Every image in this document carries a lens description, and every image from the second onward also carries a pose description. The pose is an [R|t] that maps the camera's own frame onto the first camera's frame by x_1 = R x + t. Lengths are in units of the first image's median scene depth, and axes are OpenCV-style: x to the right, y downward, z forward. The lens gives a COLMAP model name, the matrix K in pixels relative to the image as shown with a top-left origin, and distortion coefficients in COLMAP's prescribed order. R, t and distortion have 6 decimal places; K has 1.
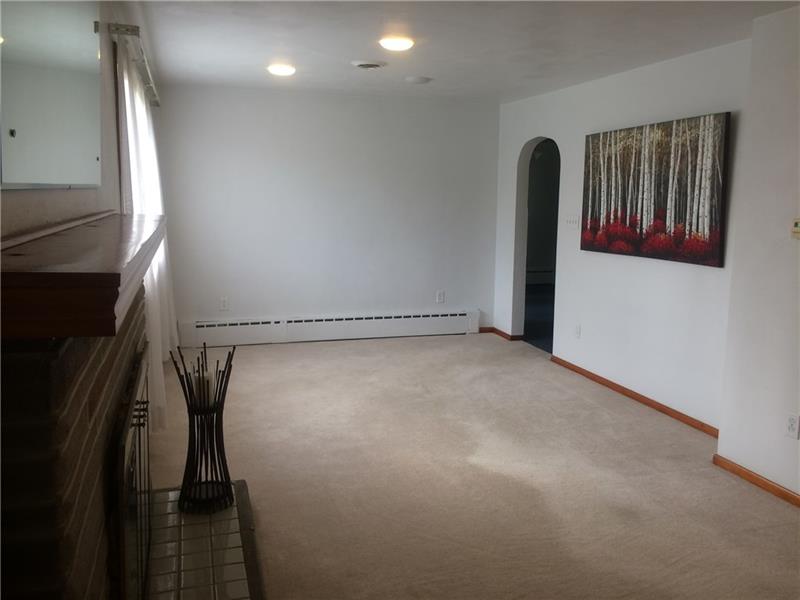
lens RADIAL K [[686.0, 0, 398.9], [0, 686.0, 296.4], [0, 0, 1]] dist [0.048125, -0.048590]
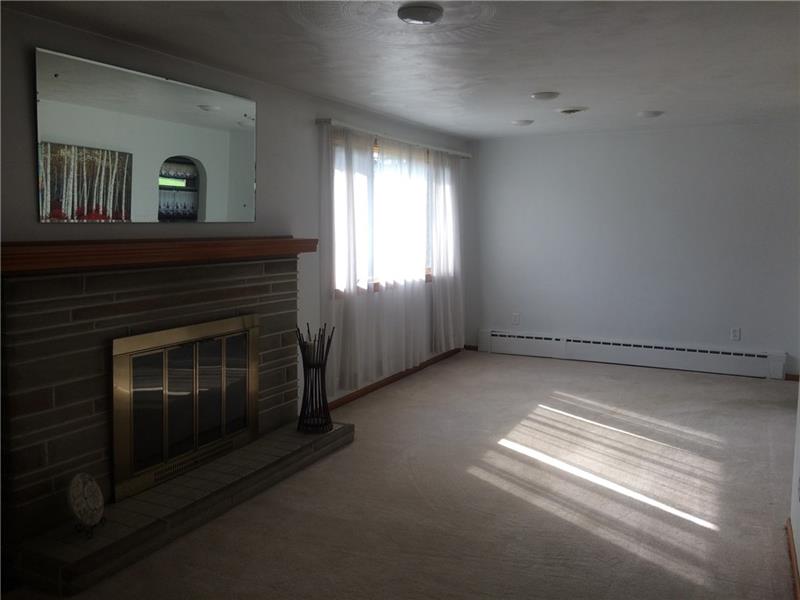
lens RADIAL K [[686.0, 0, 398.4], [0, 686.0, 302.4], [0, 0, 1]] dist [0.048125, -0.048590]
pose [[0.731676, 0.071373, -0.677906, 0.393271], [-0.096721, 0.995311, 0.000399, 0.002244], [0.674756, 0.065276, 0.735148, 0.001332]]
